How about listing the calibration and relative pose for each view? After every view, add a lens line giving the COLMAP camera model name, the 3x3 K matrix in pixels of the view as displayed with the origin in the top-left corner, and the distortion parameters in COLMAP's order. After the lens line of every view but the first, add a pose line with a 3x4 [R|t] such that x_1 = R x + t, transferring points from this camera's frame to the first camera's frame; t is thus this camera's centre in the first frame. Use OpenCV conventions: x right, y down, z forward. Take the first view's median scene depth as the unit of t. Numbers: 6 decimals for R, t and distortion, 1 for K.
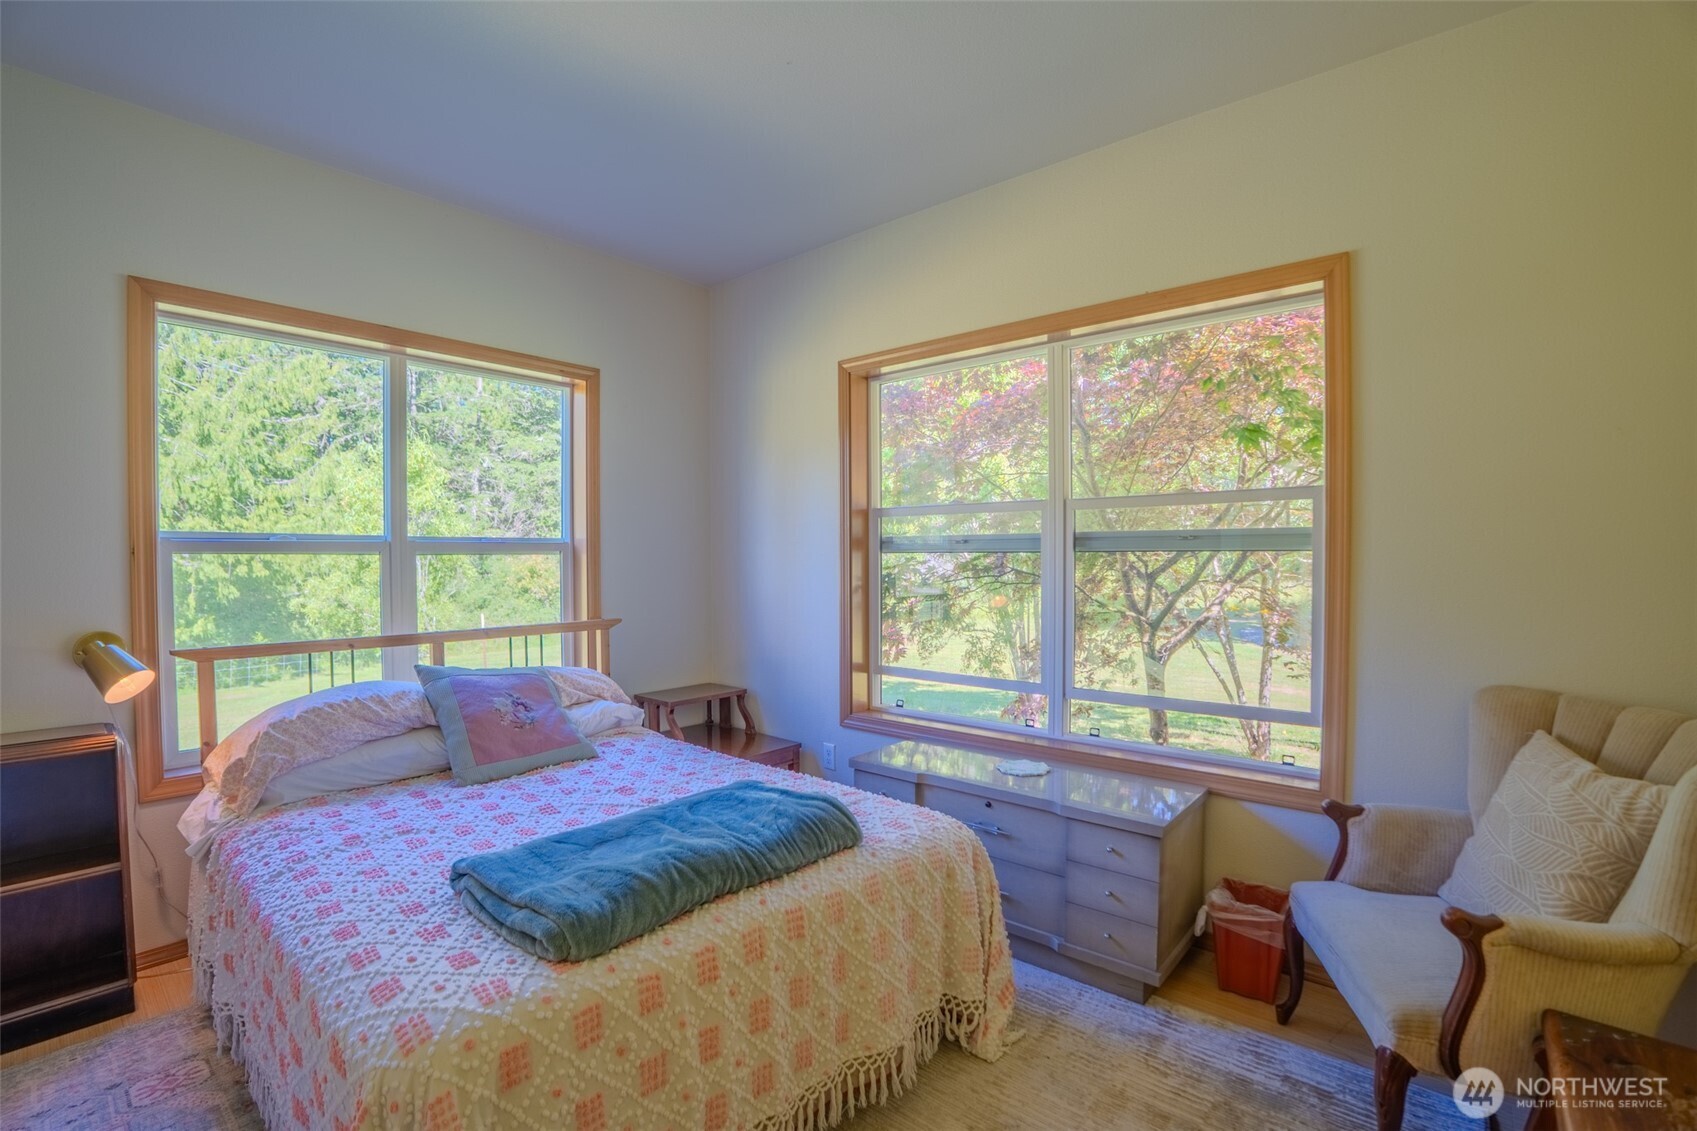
lens RADIAL K [[743.3, 0, 852.5], [0, 743.3, 573.9], [0, 0, 1]] dist [-0.061365, 0.012242]
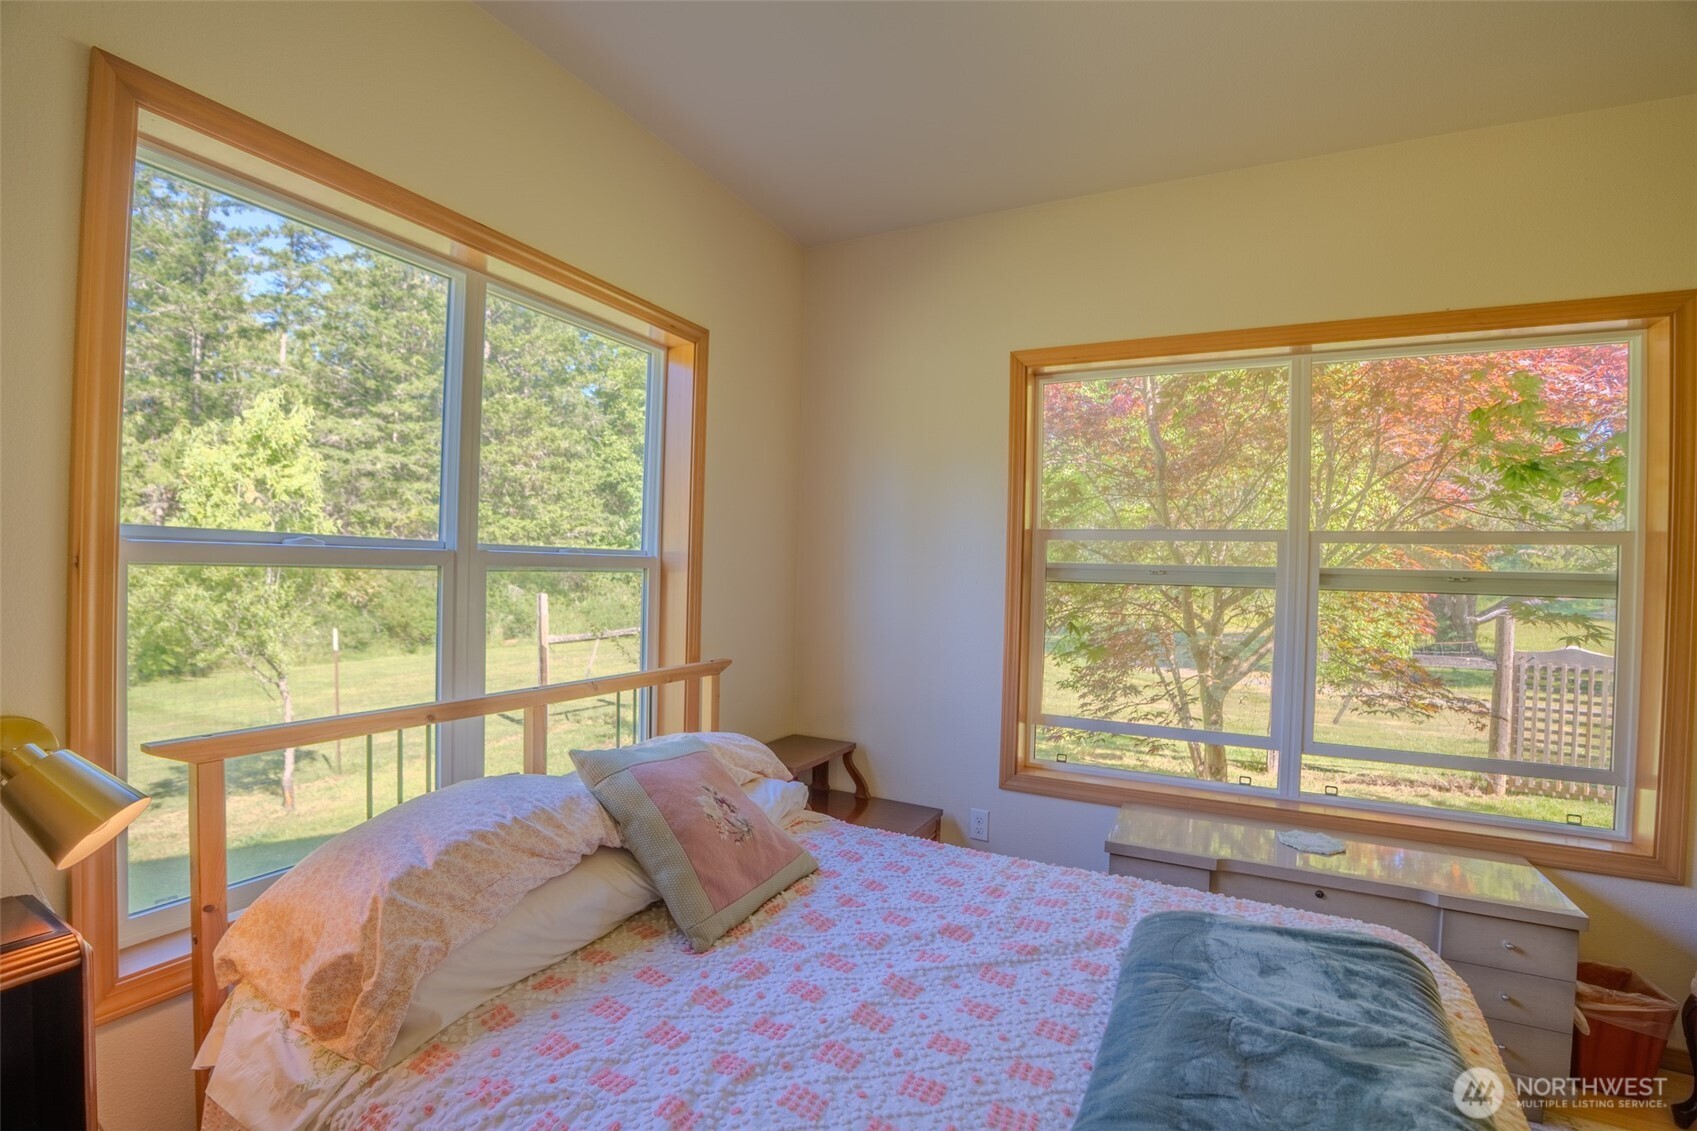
lens RADIAL K [[743.3, 0, 852.5], [0, 743.3, 573.9], [0, 0, 1]] dist [-0.061365, 0.012242]
pose [[0.972683, 0.026100, 0.230666, -0.589595], [-0.022823, 0.999597, -0.016865, -0.028020], [-0.231013, 0.011140, 0.972887, 0.363708]]
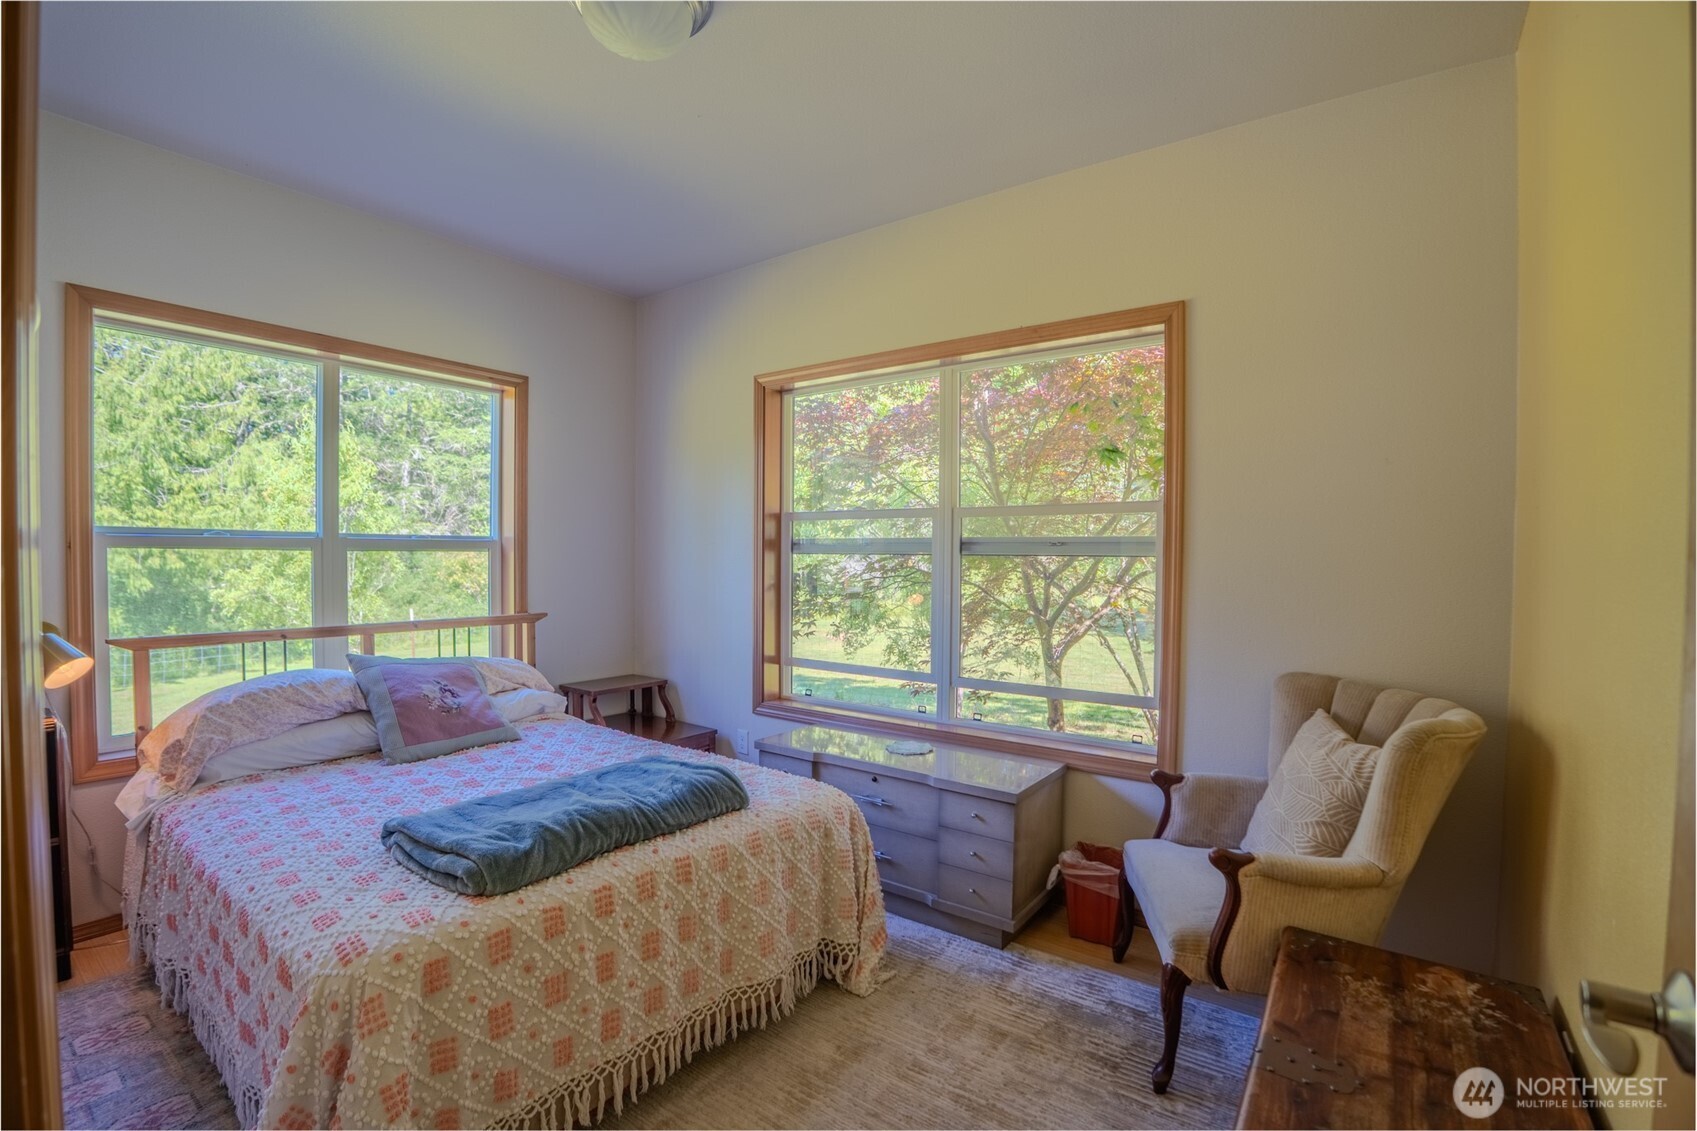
lens RADIAL K [[743.3, 0, 852.5], [0, 743.3, 573.9], [0, 0, 1]] dist [-0.061365, 0.012242]
pose [[0.997021, 0.009165, 0.076580, 0.067965], [-0.009395, 0.999952, 0.002637, -0.003414], [-0.076552, -0.003349, 0.997060, -0.136483]]
